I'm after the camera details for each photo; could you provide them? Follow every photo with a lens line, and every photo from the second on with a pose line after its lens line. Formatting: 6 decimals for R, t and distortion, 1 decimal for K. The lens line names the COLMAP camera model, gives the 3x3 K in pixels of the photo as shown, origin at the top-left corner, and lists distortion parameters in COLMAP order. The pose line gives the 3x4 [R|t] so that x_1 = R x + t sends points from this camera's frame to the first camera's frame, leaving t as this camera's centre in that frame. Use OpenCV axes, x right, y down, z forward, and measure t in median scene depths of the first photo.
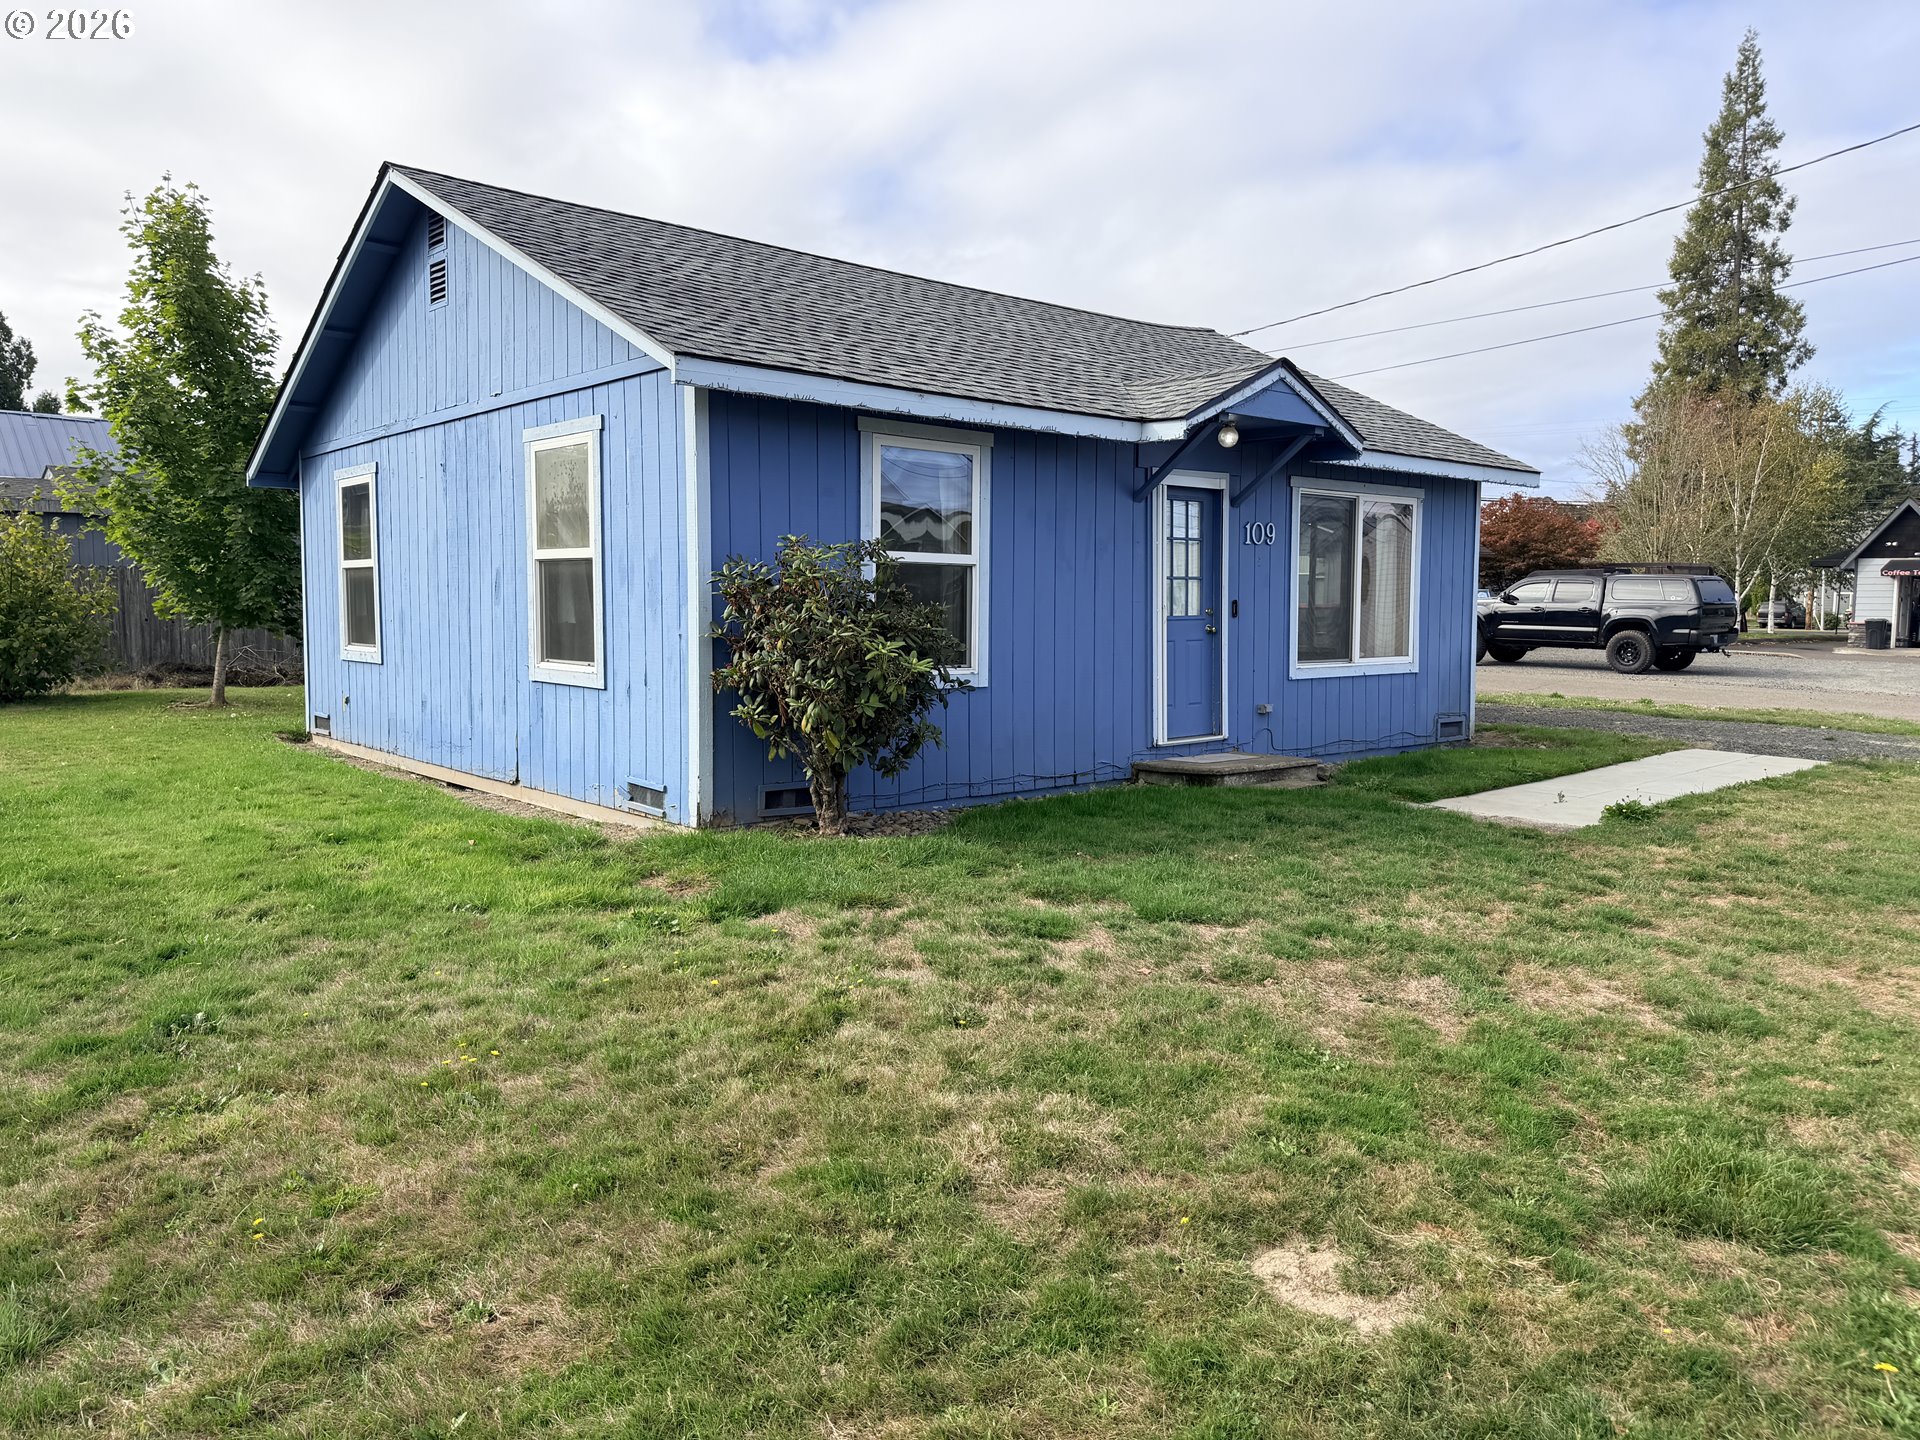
lens RADIAL K [[1394.6, 0, 955.1], [0, 1394.6, 722.9], [0, 0, 1]] dist [0.042085, -0.007687]
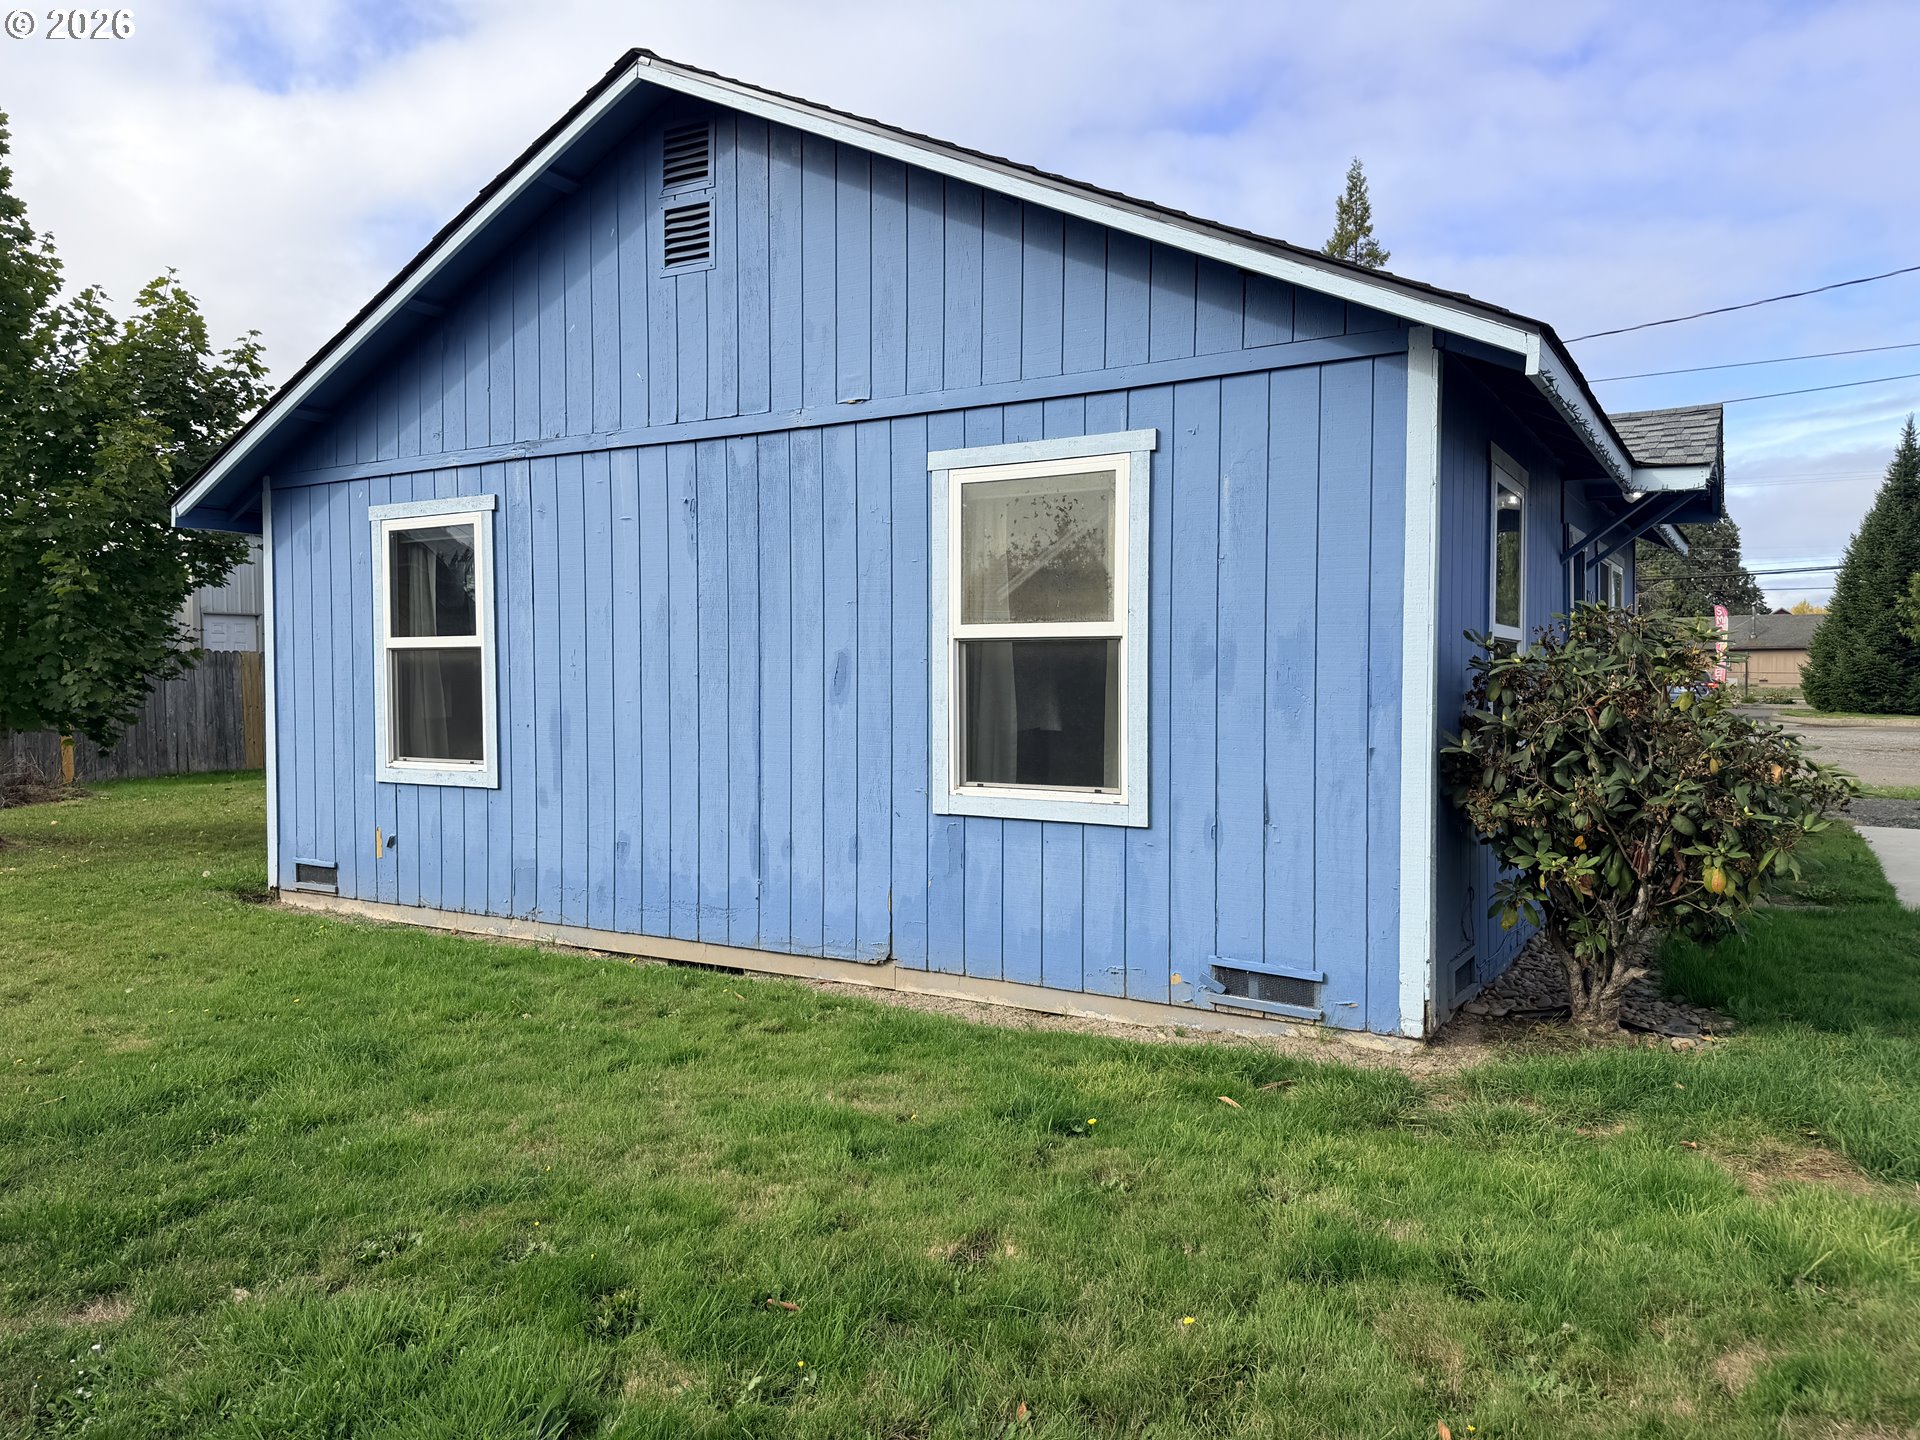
lens RADIAL K [[1394.6, 0, 962.1], [0, 1394.6, 716.3], [0, 0, 1]] dist [0.042085, -0.007687]
pose [[0.951328, -0.019750, 0.307547, -0.449817], [0.035441, 0.998335, -0.045519, -0.041893], [-0.306136, 0.054203, 0.950444, 0.311319]]
